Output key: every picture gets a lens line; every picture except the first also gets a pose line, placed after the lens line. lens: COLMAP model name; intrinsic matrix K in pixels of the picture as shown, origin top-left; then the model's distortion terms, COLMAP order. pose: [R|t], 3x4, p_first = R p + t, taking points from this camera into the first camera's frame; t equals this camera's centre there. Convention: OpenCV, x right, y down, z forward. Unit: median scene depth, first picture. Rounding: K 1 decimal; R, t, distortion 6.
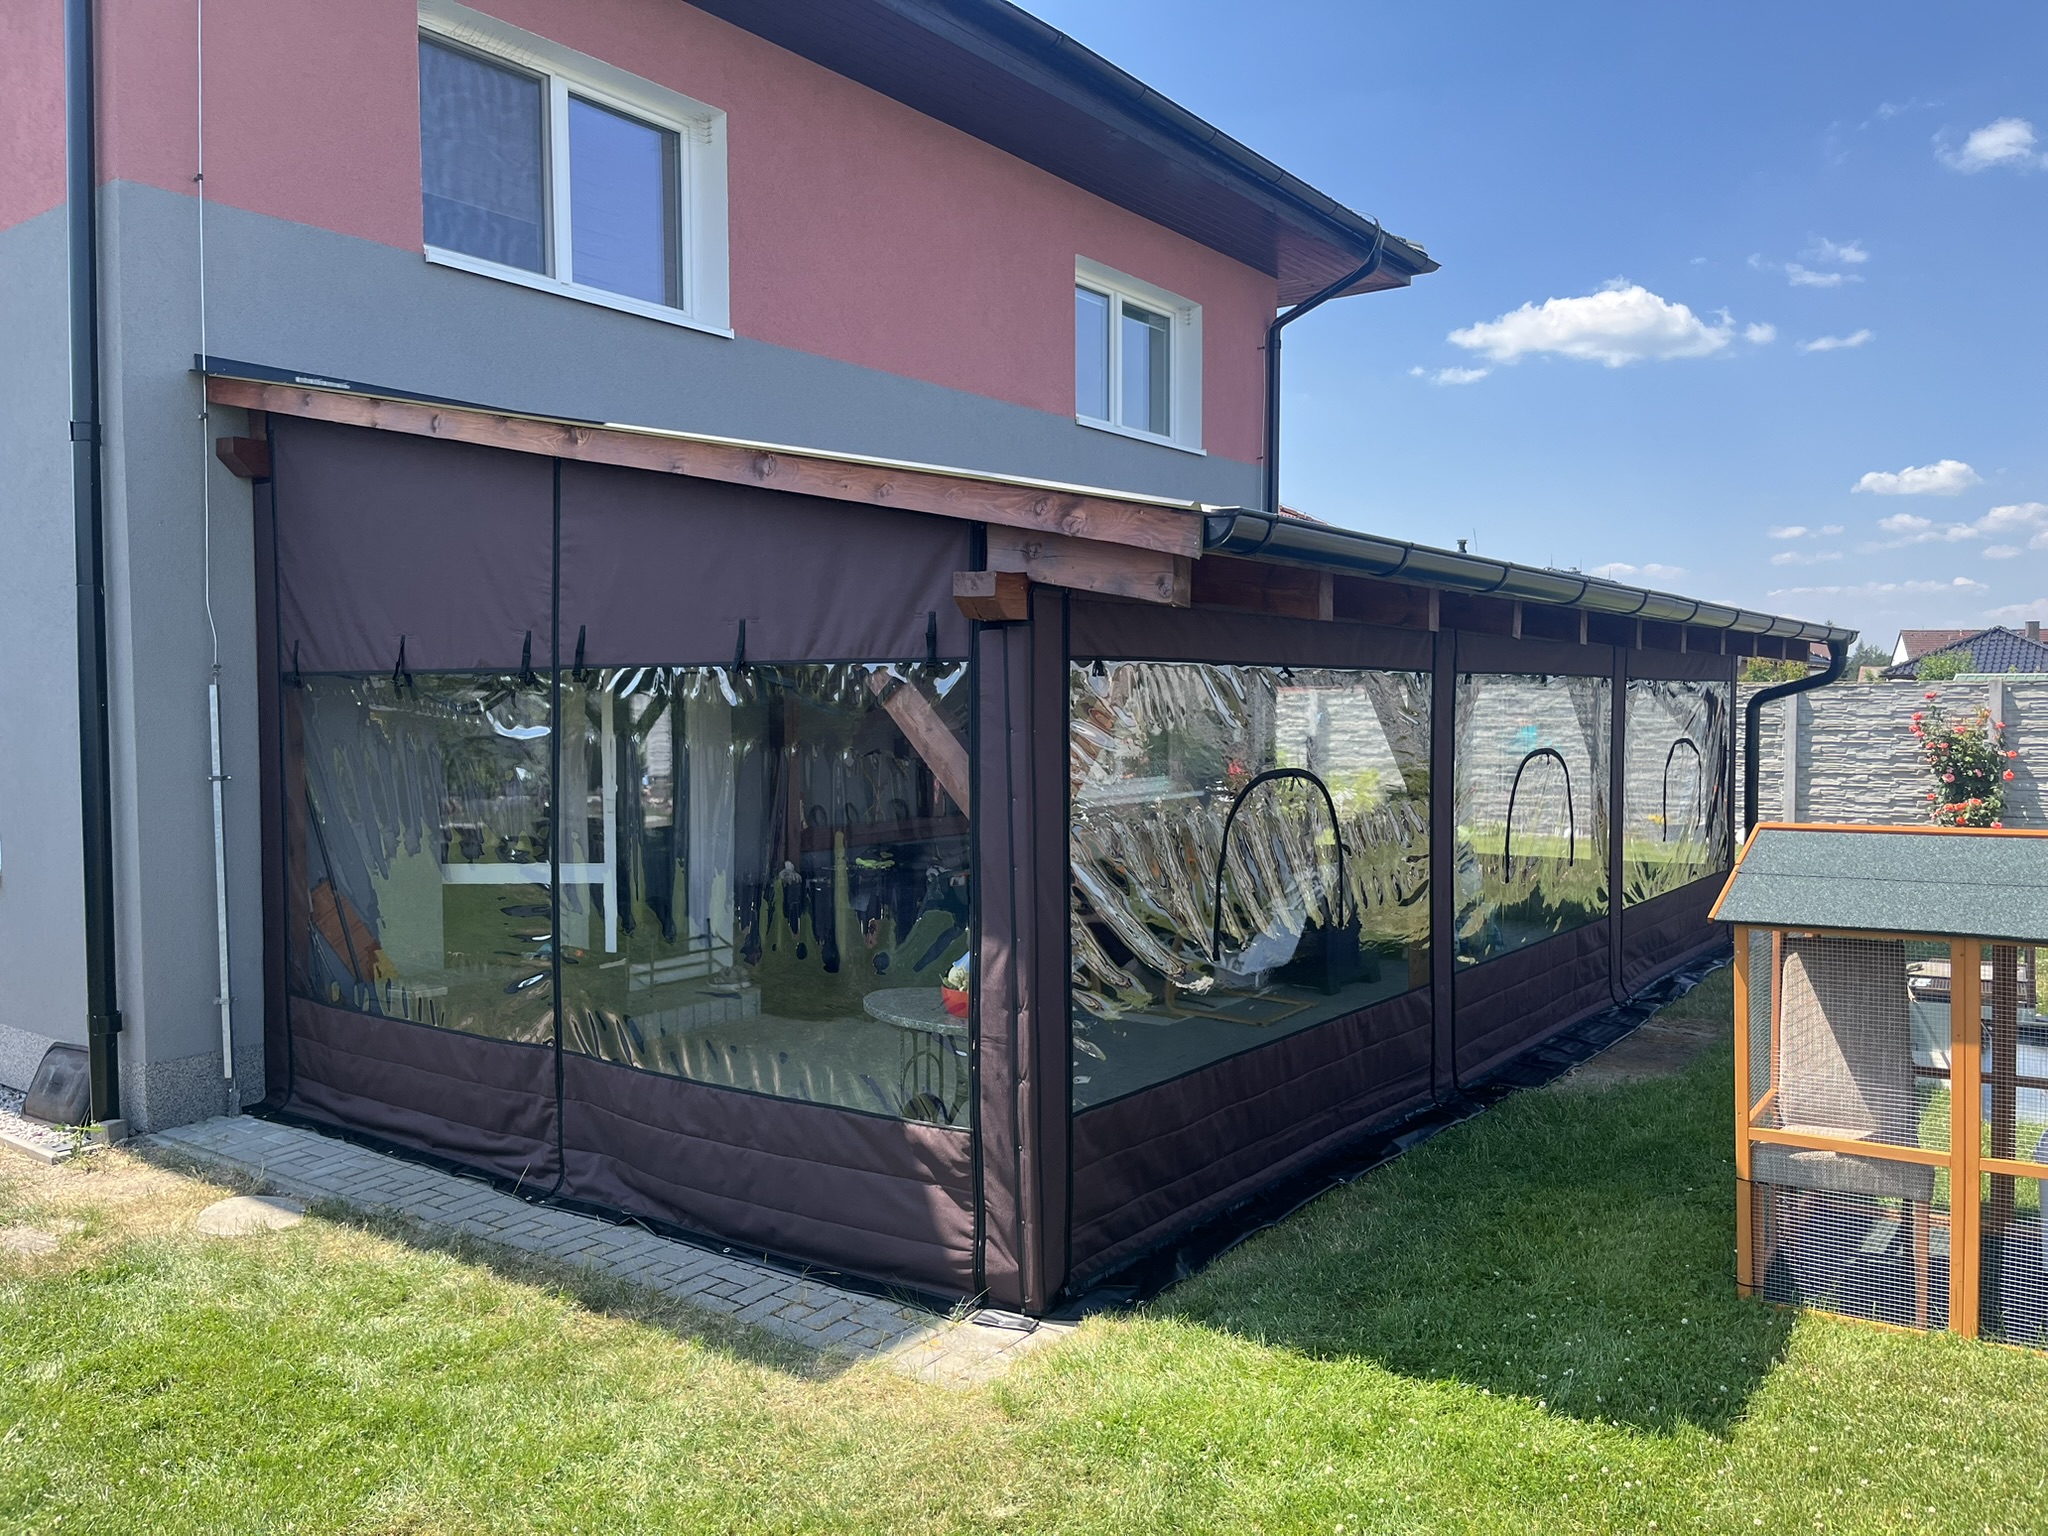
lens RADIAL K [[1558.4, 0, 1048.3], [0, 1558.4, 769.2], [0, 0, 1]] dist [0.058956, -0.083712]
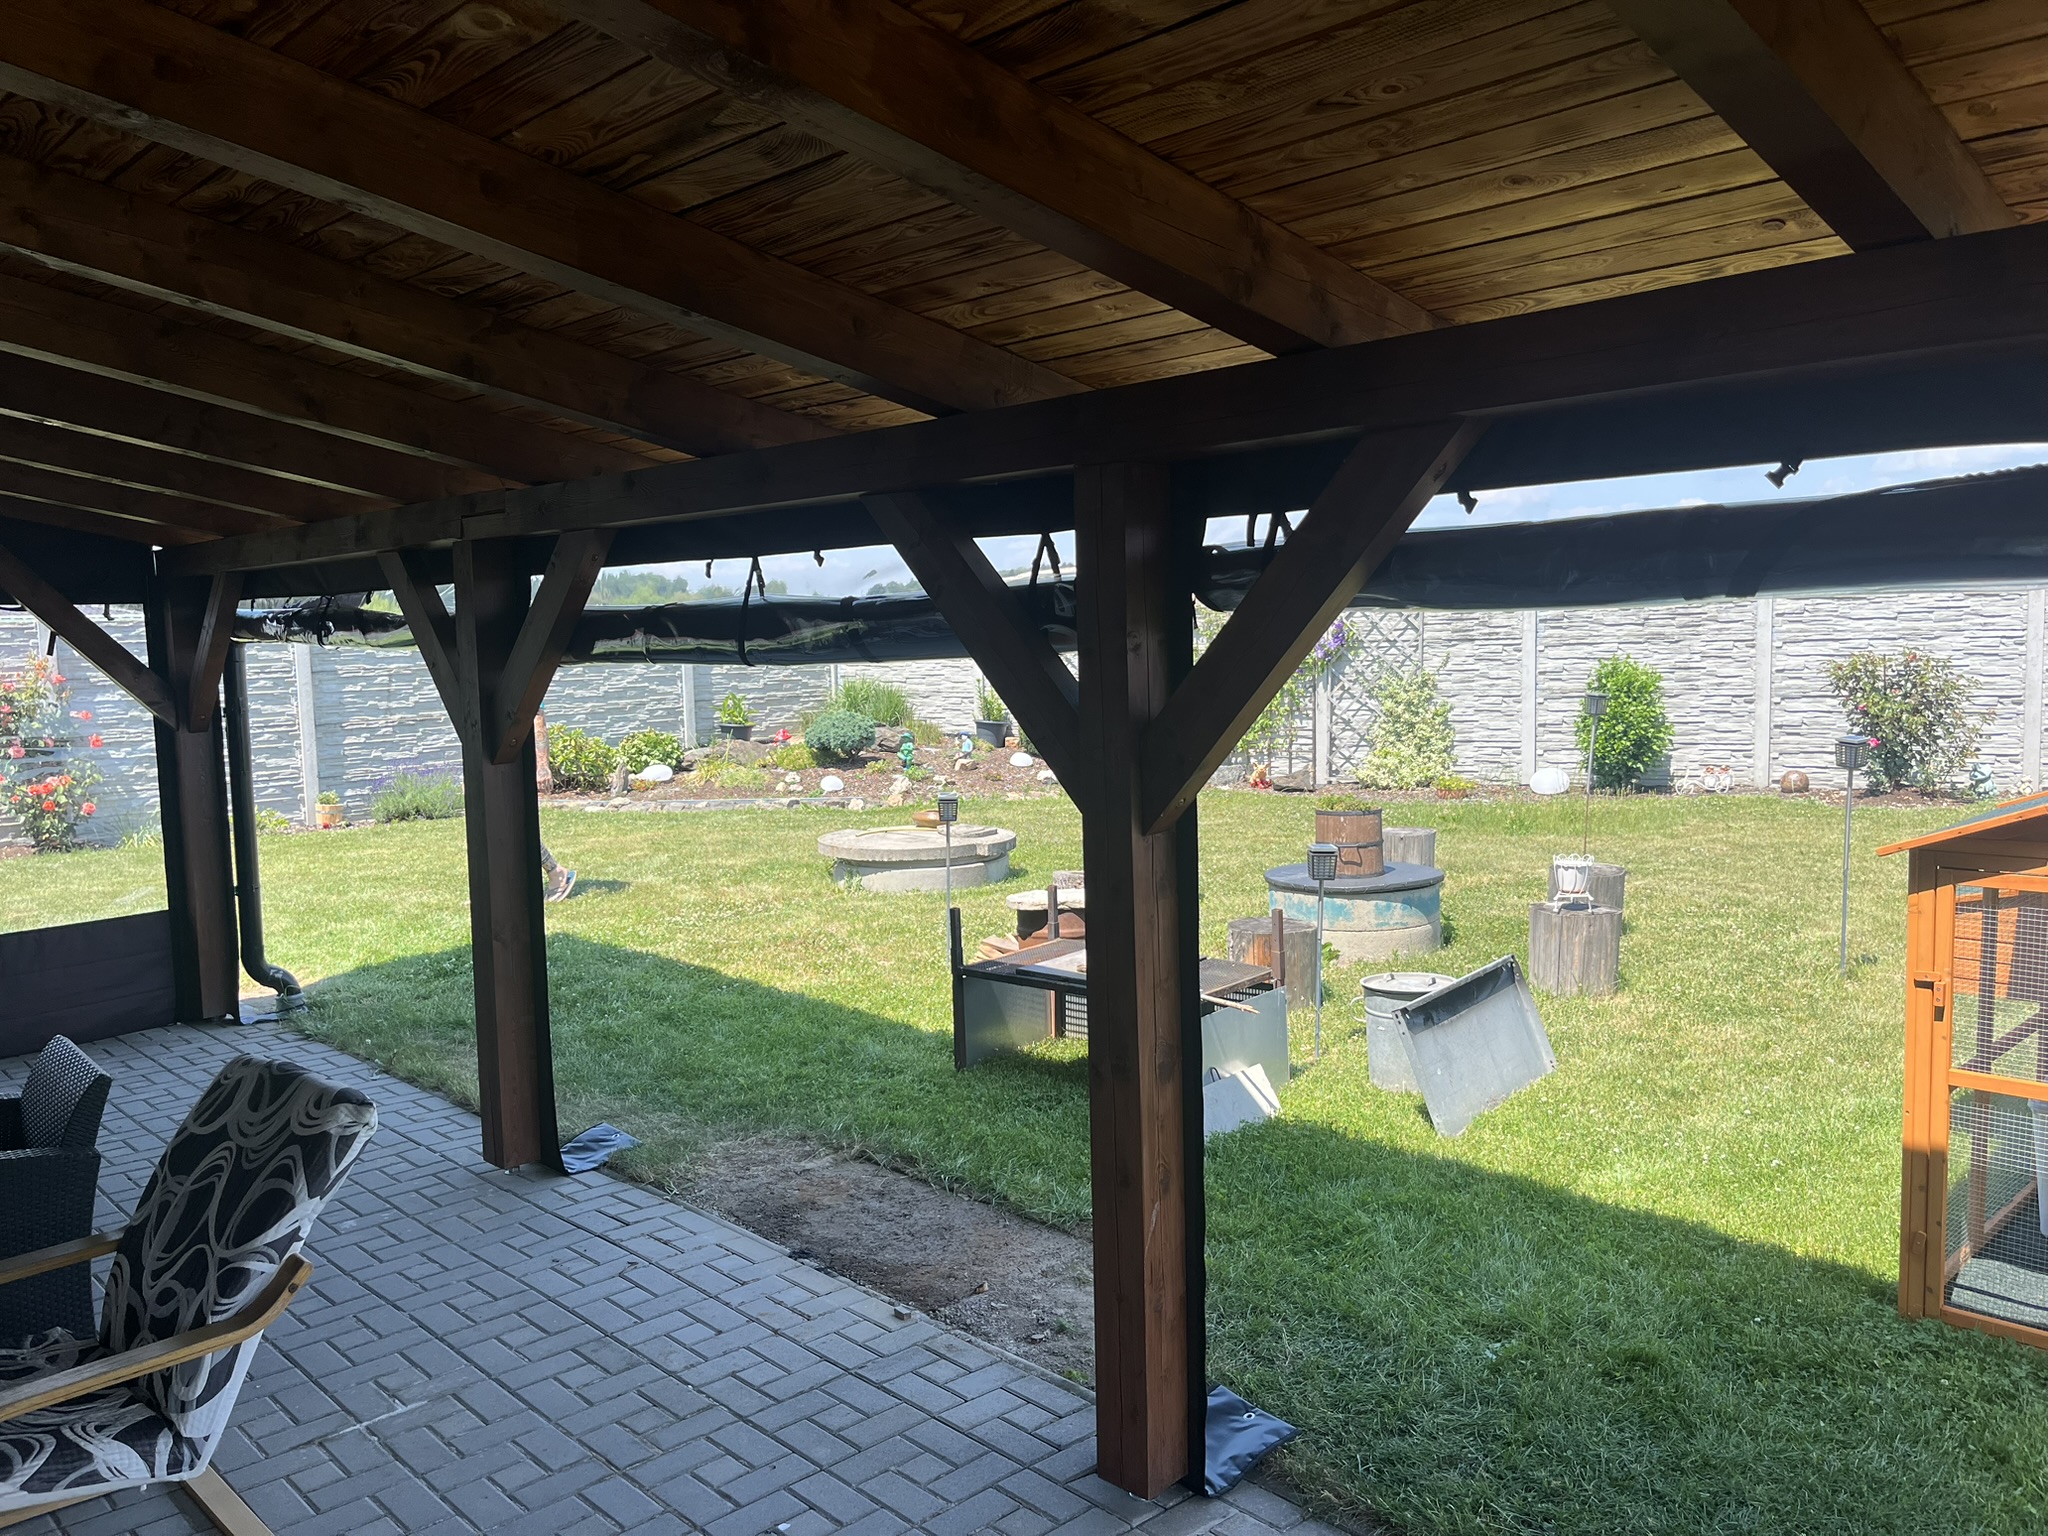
lens RADIAL K [[1558.4, 0, 1028.2], [0, 1558.4, 773.9], [0, 0, 1]] dist [0.058956, -0.083712]
pose [[0.183502, -0.089698, 0.978918, -0.217514], [0.065106, 0.994751, 0.078944, -0.036156], [-0.980861, 0.049247, 0.188379, 1.150496]]
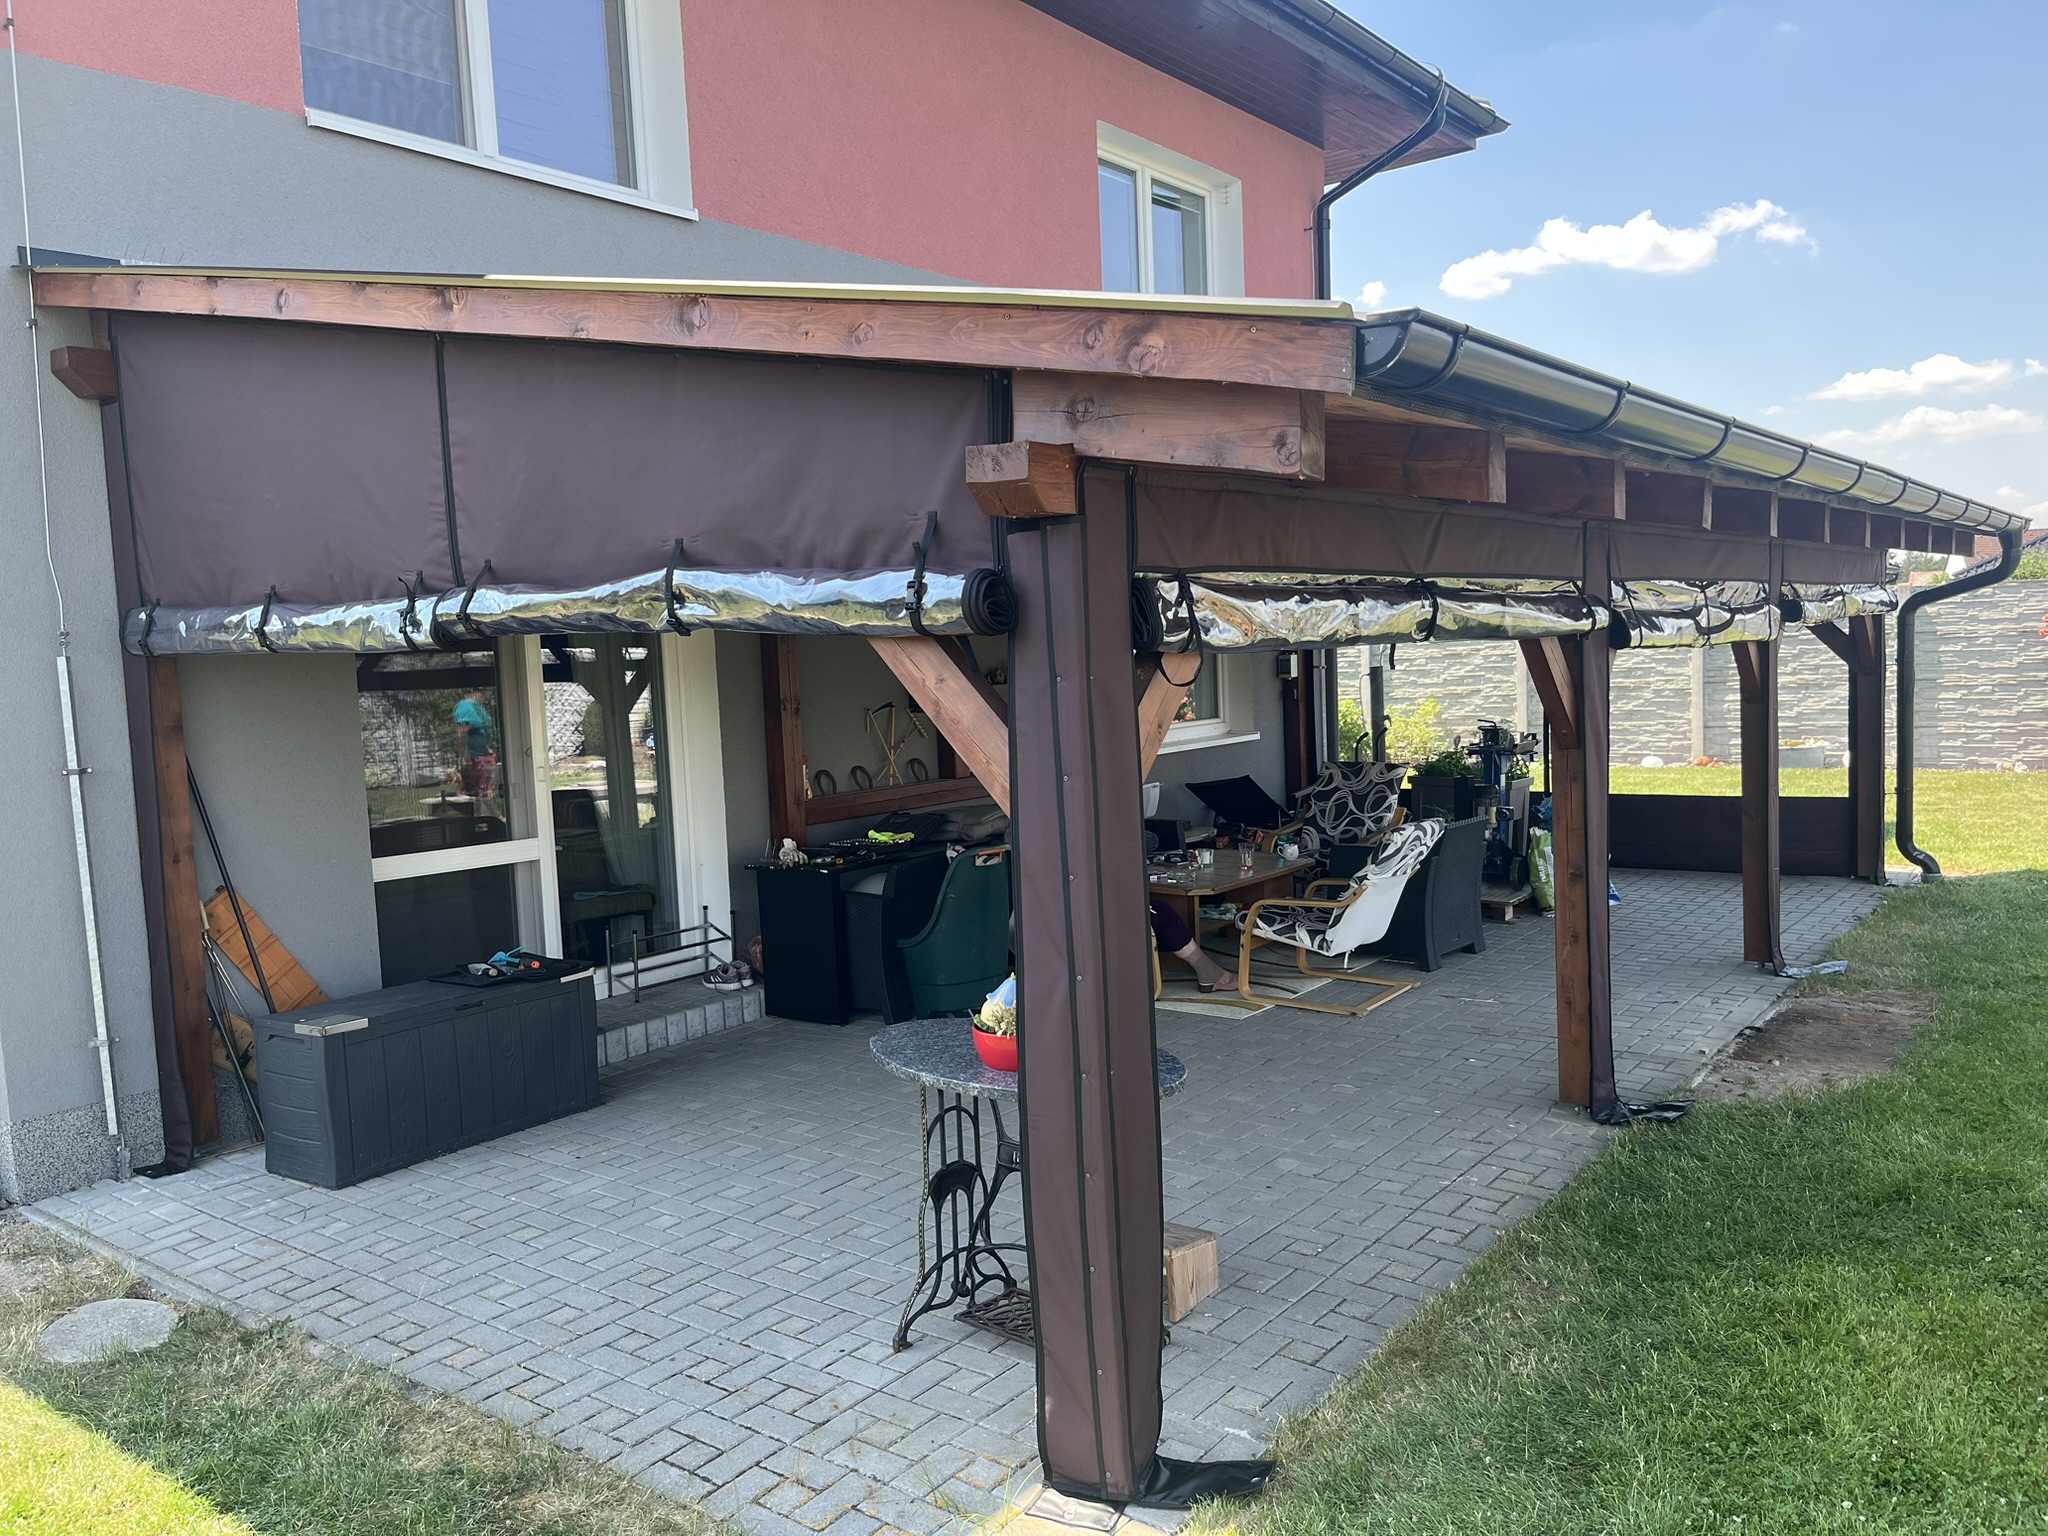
lens RADIAL K [[1558.4, 0, 1015.2], [0, 1558.4, 784.8], [0, 0, 1]] dist [0.058956, -0.083712]
pose [[0.998580, -0.035905, -0.039363, -0.013361], [0.037700, 0.998237, 0.045845, -0.007433], [0.037648, -0.047264, 0.998173, 0.238284]]
